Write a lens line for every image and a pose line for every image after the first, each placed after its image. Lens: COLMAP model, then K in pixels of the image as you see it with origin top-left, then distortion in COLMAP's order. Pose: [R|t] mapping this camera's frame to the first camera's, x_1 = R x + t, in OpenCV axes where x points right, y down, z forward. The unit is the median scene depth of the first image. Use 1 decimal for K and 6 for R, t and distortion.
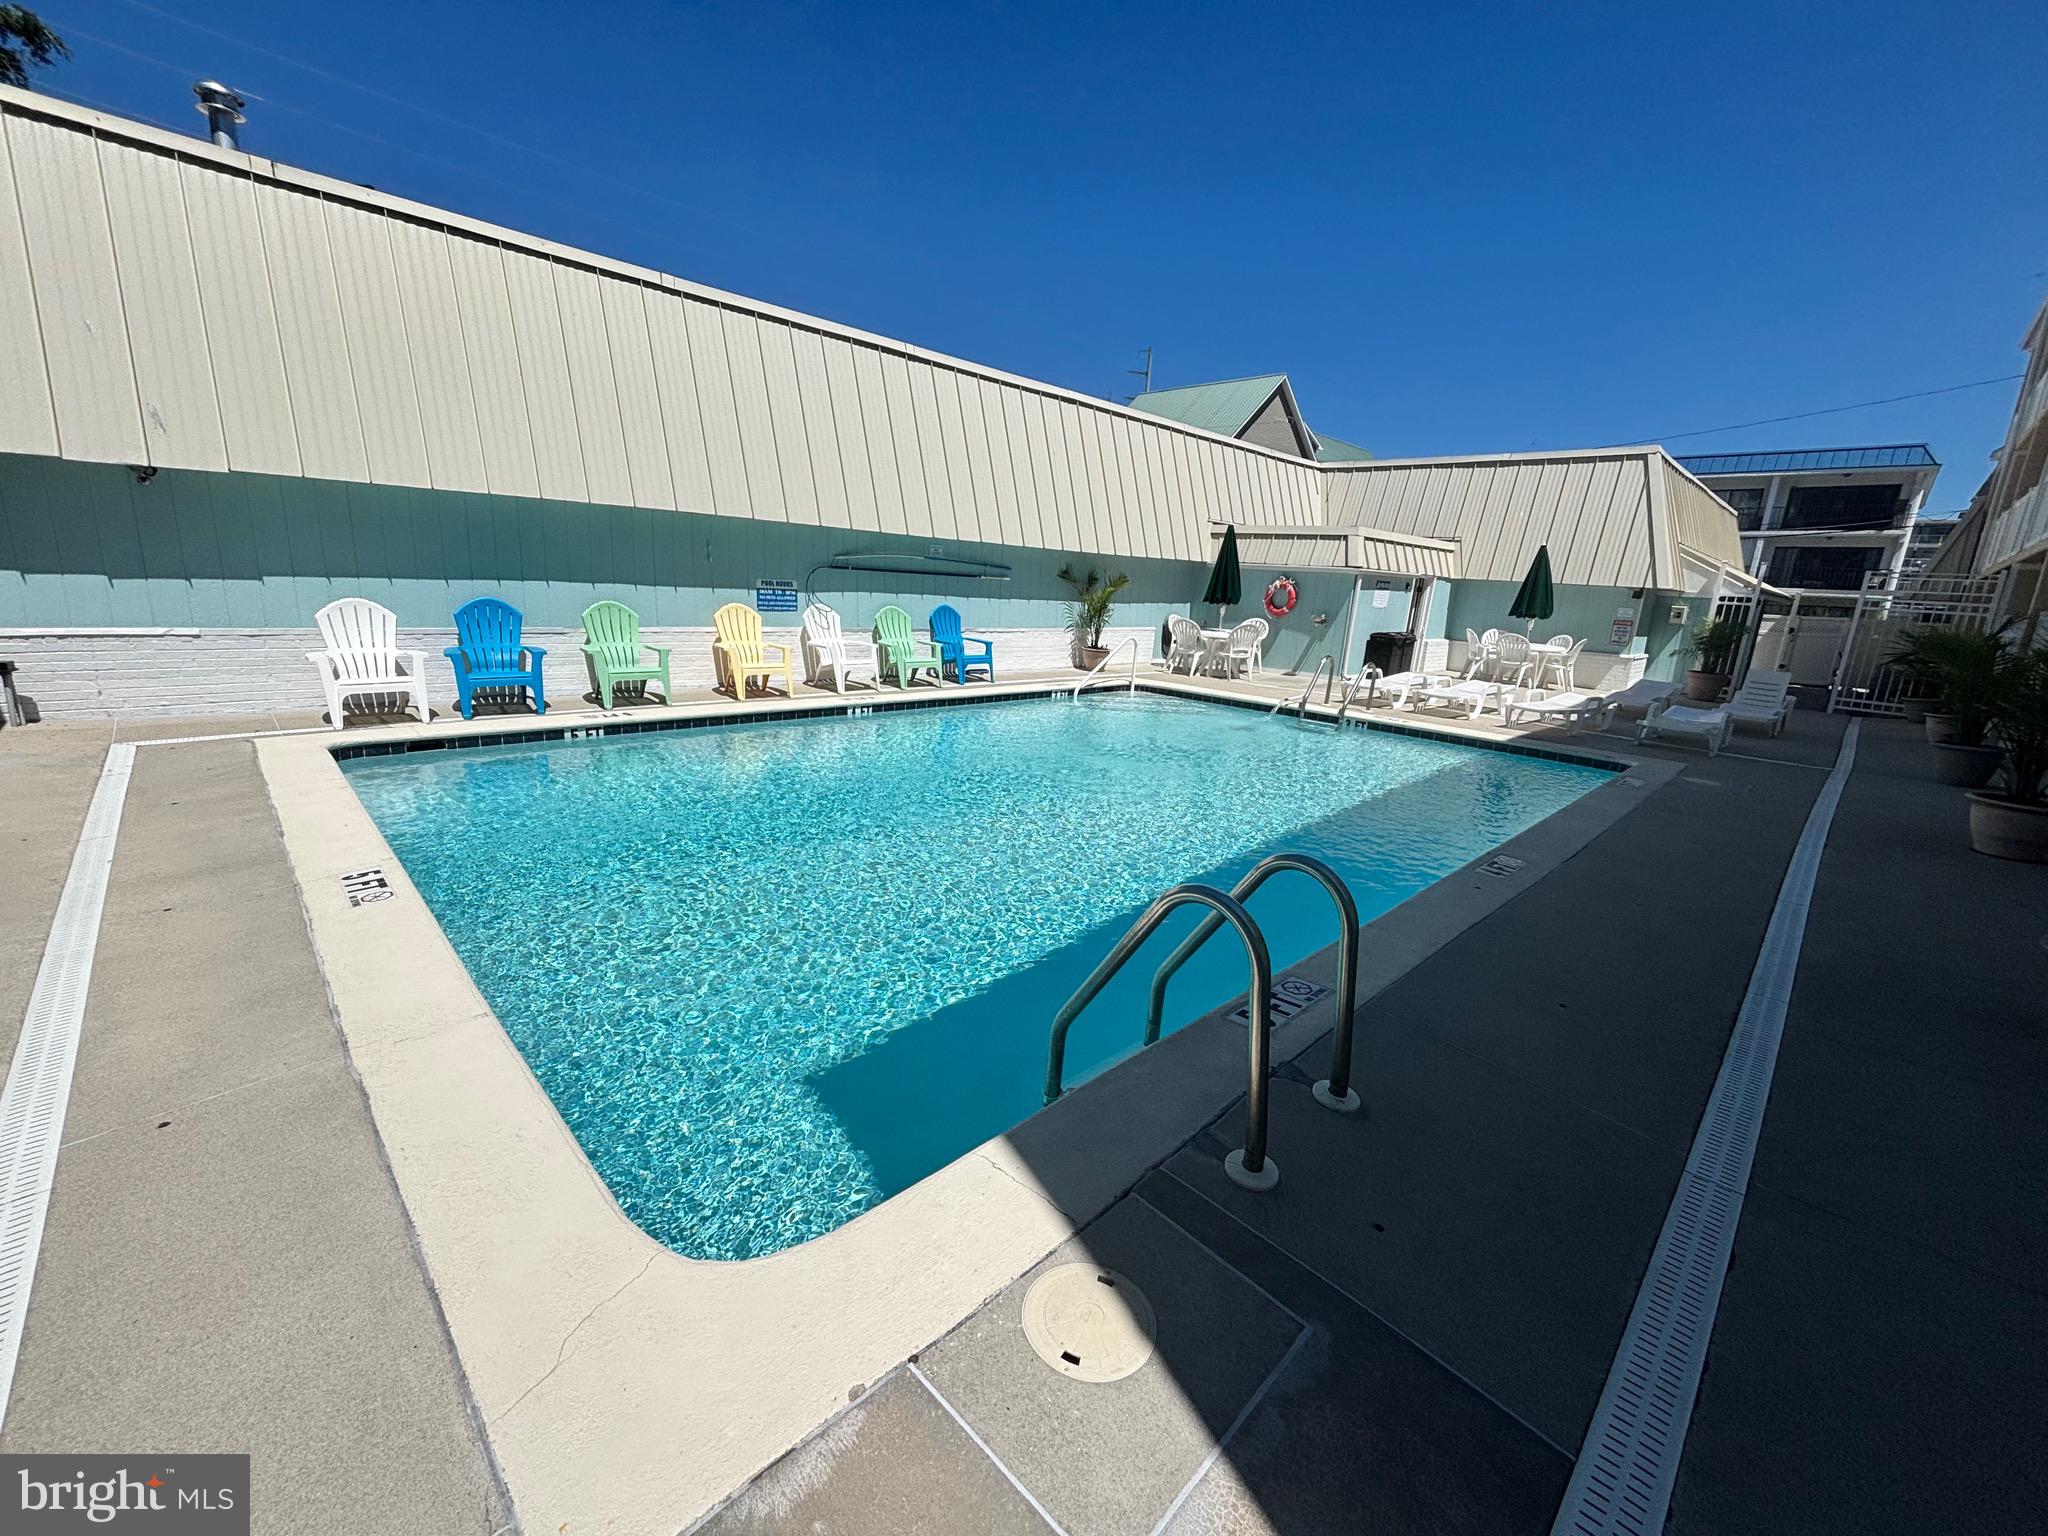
lens RADIAL K [[828.3, 0, 1037.9], [0, 828.3, 774.7], [0, 0, 1]] dist [0.000550, 0.000036]
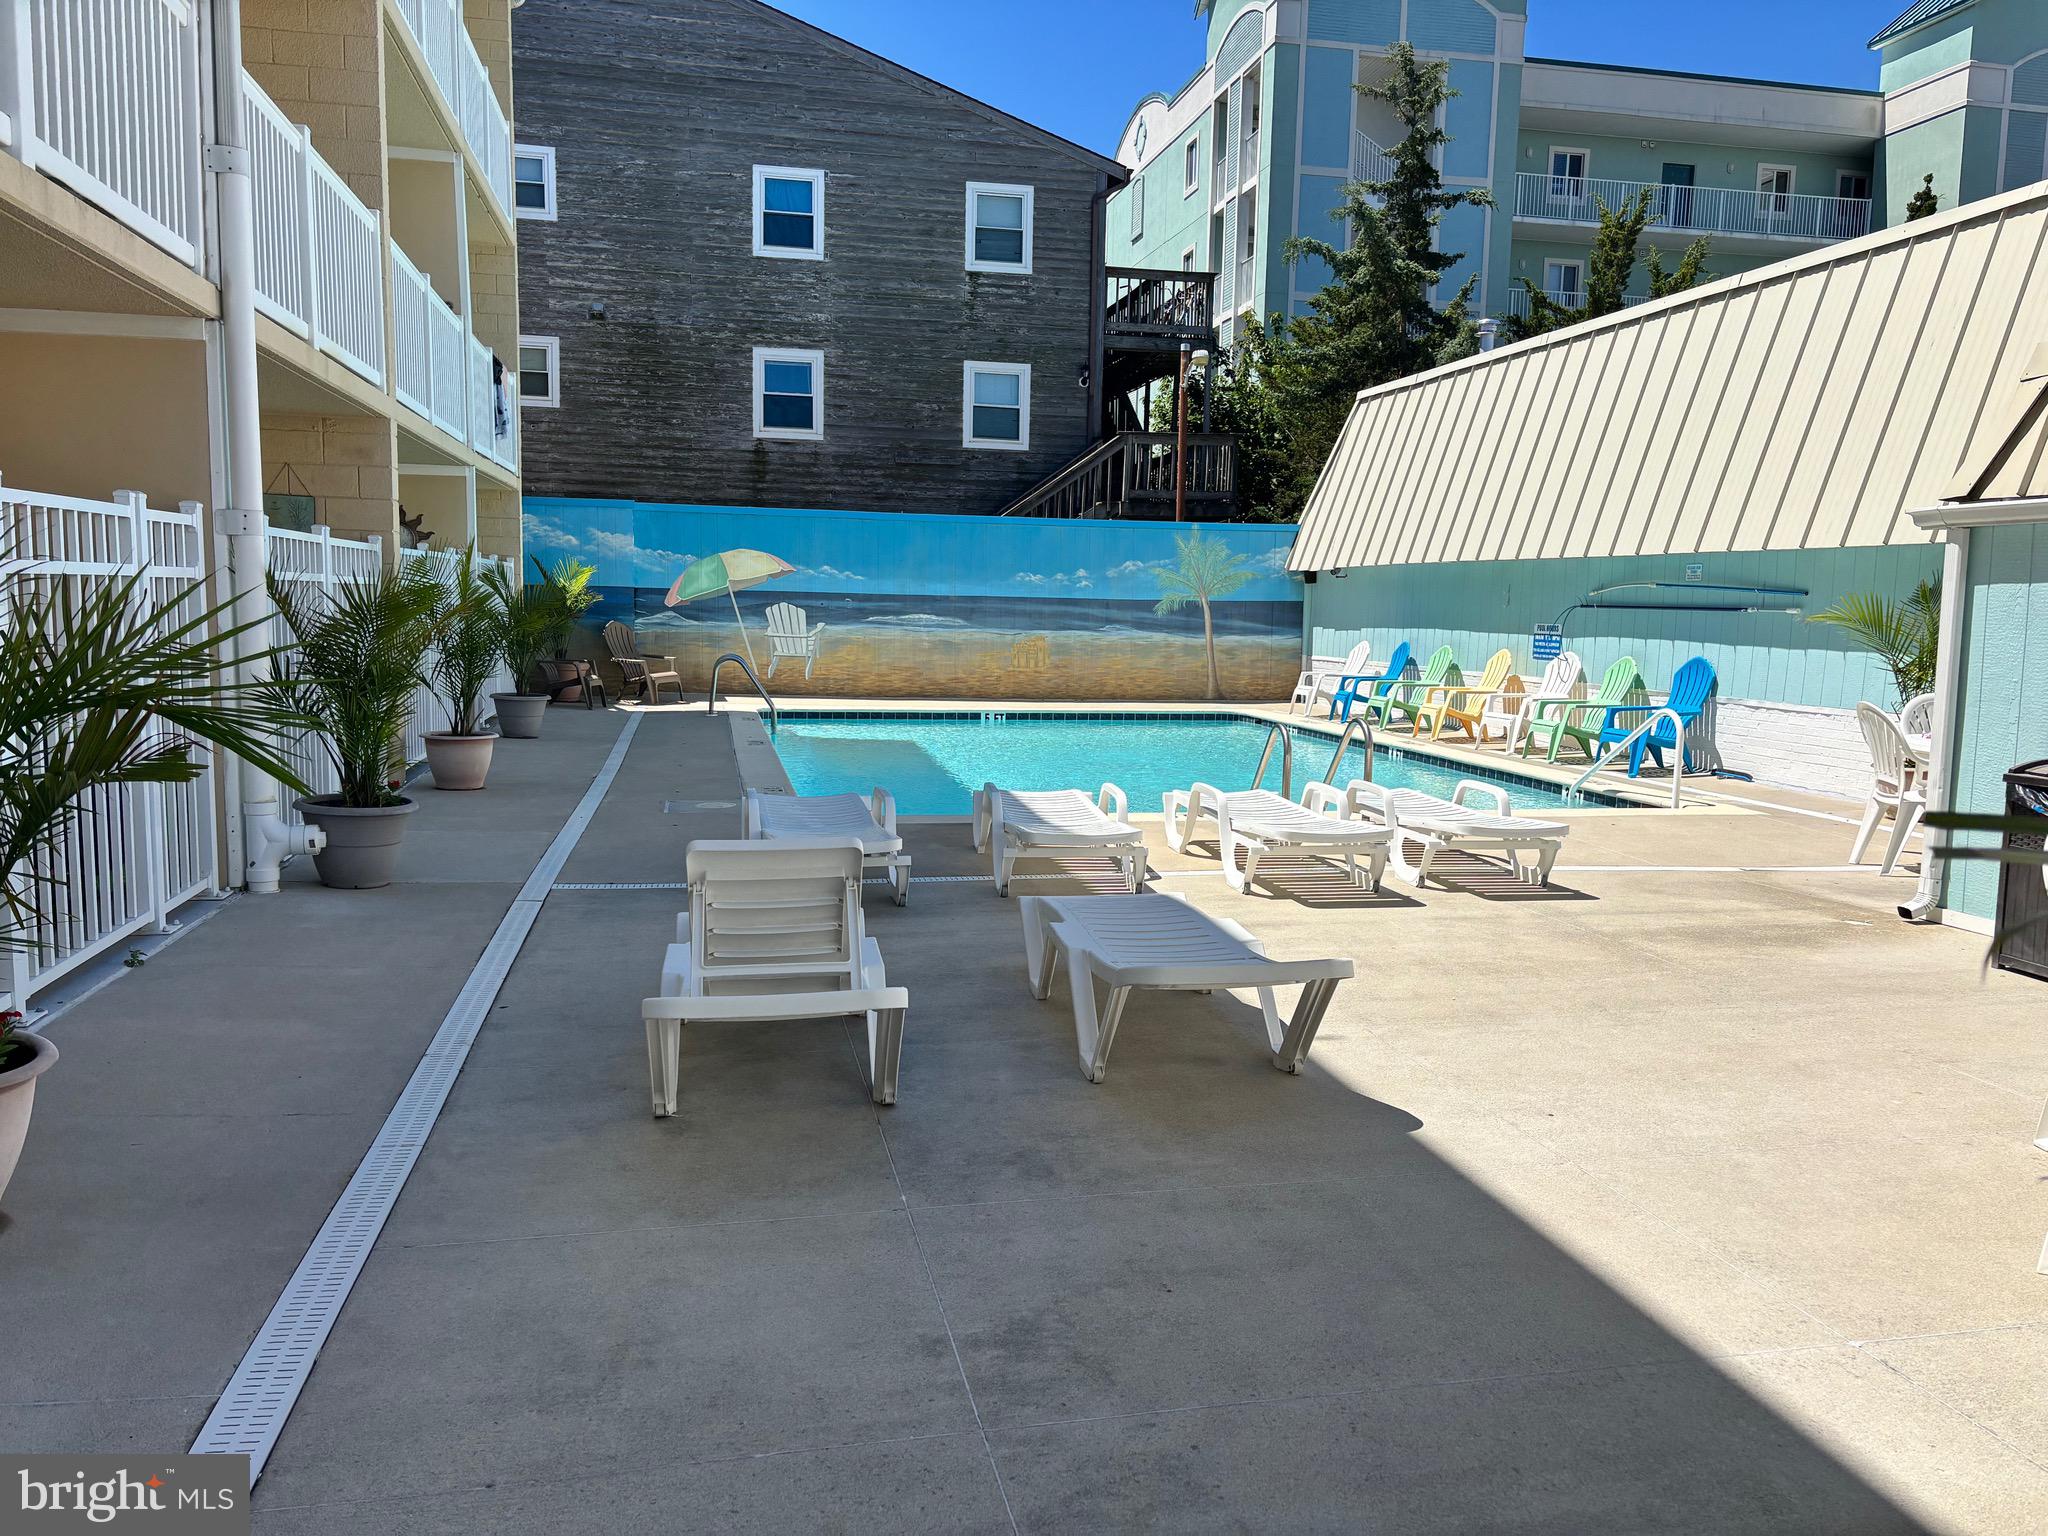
lens RADIAL K [[1530.7, 0, 1051.8], [0, 1530.7, 764.3], [0, 0, 1]] dist [0.045780, -0.046461]
pose [[-0.535623, 0.020925, -0.844198, 1.206022], [-0.243518, 0.953397, 0.178137, -0.232667], [0.808583, 0.300991, -0.505566, 1.310618]]
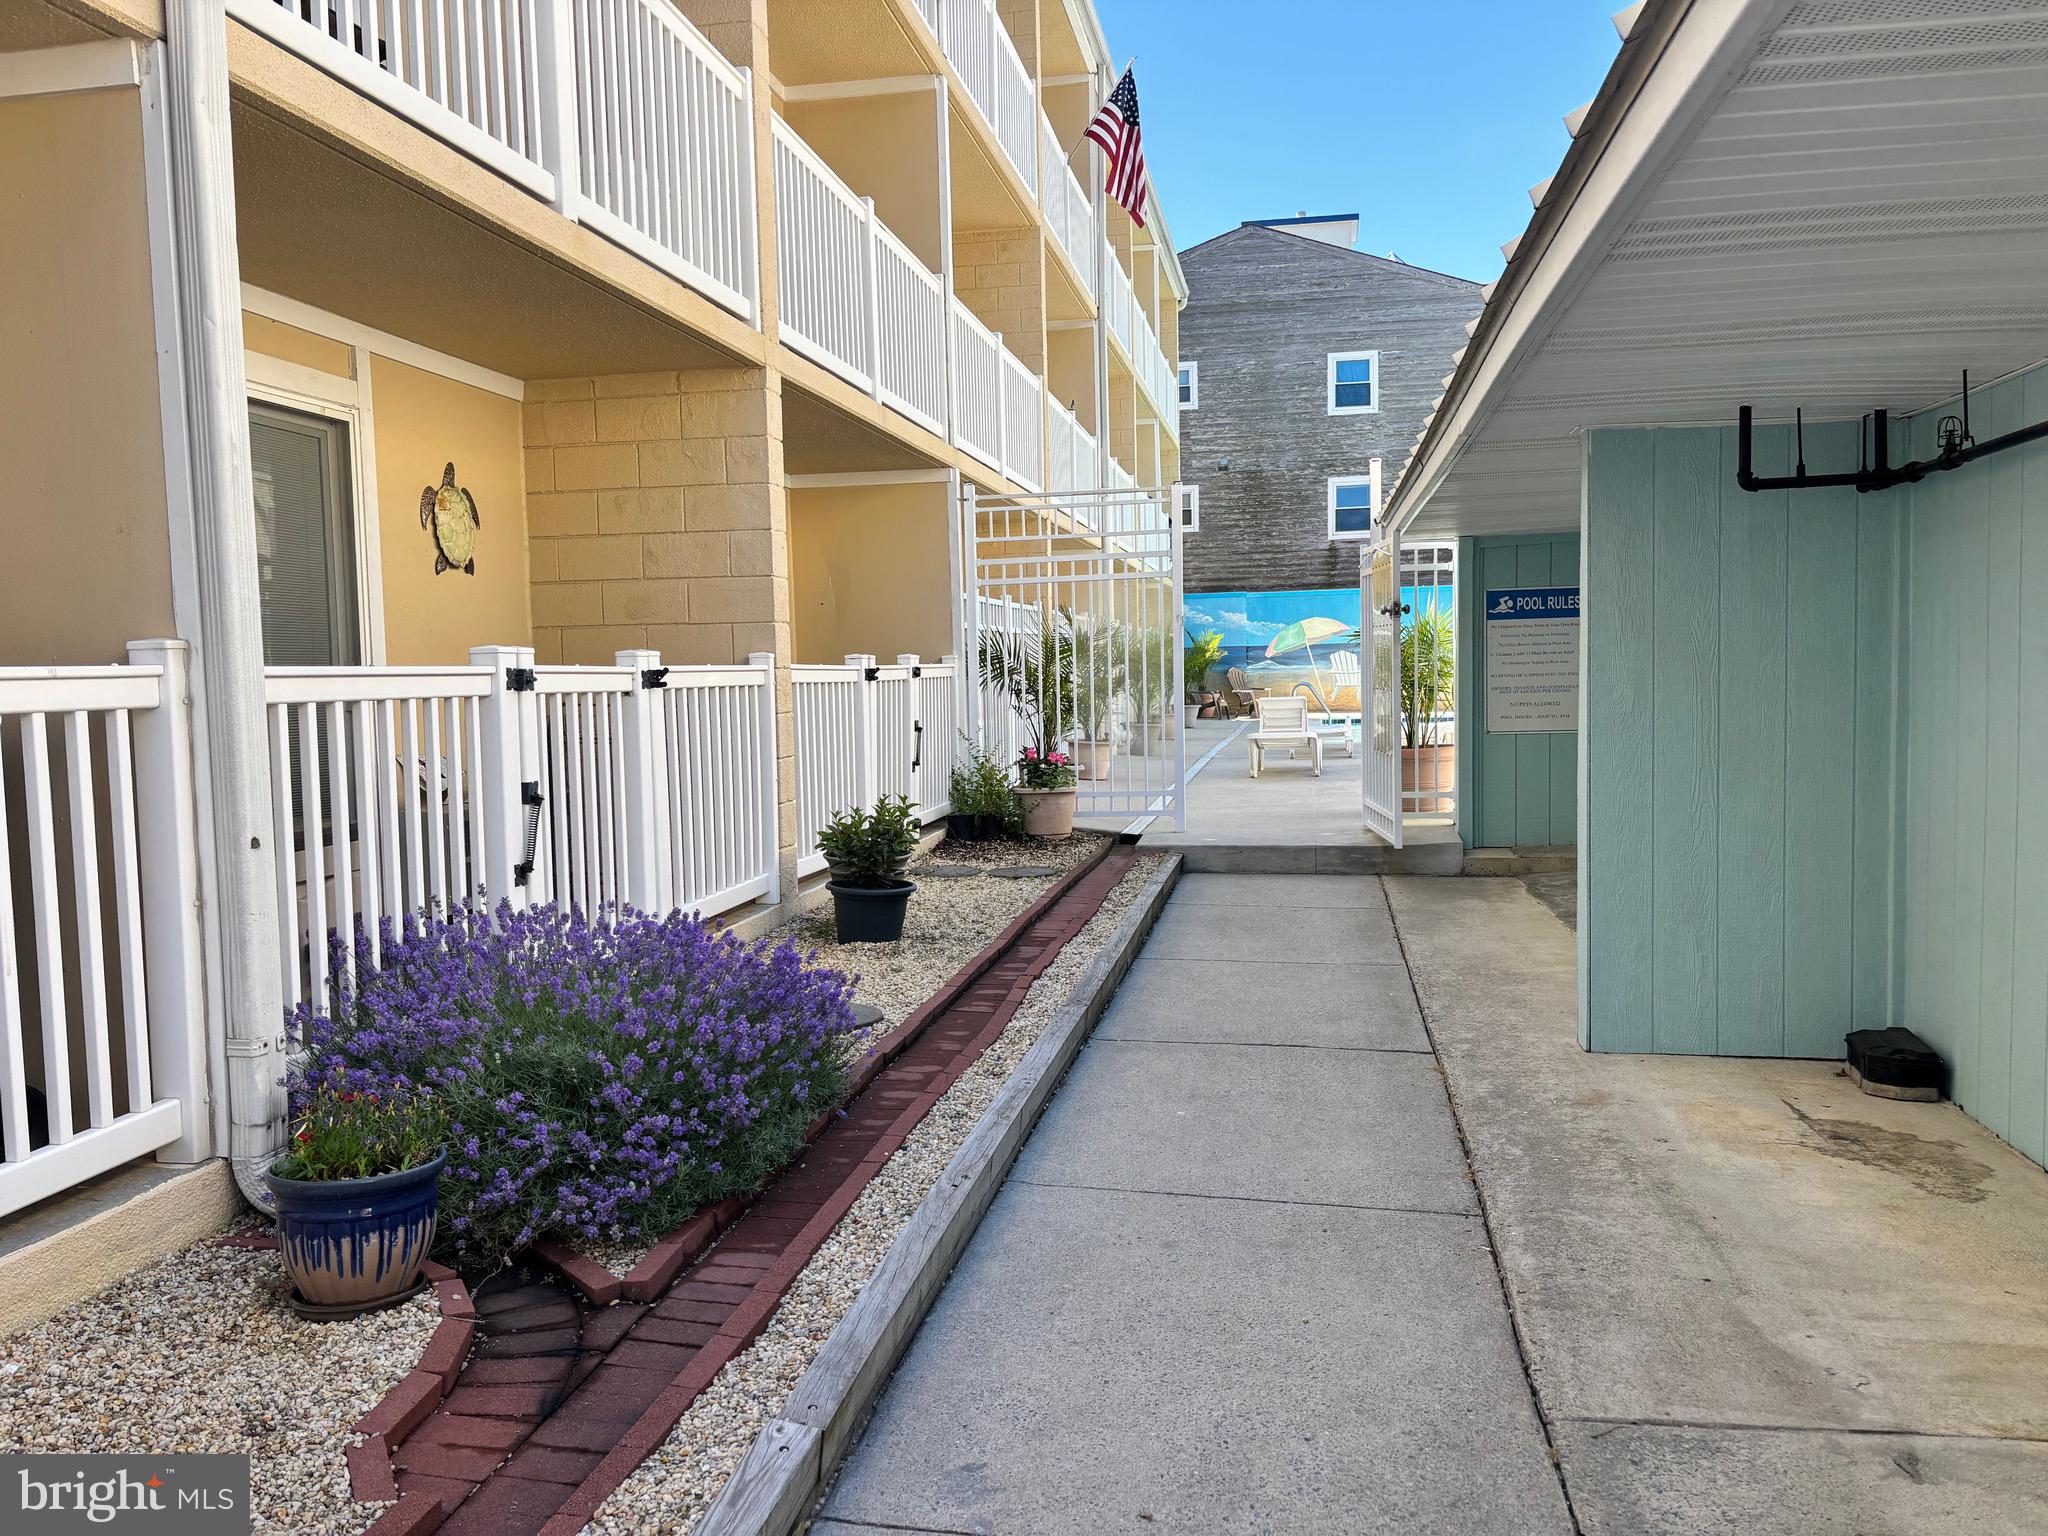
lens RADIAL K [[1530.7, 0, 1020.9], [0, 1530.7, 773.0], [0, 0, 1]] dist [0.111997, -0.239838]
pose [[-0.829530, -0.001311, -0.558461, 1.463568], [-0.152667, 0.962438, 0.224511, -0.273496], [0.537189, 0.271498, -0.798572, 1.594623]]
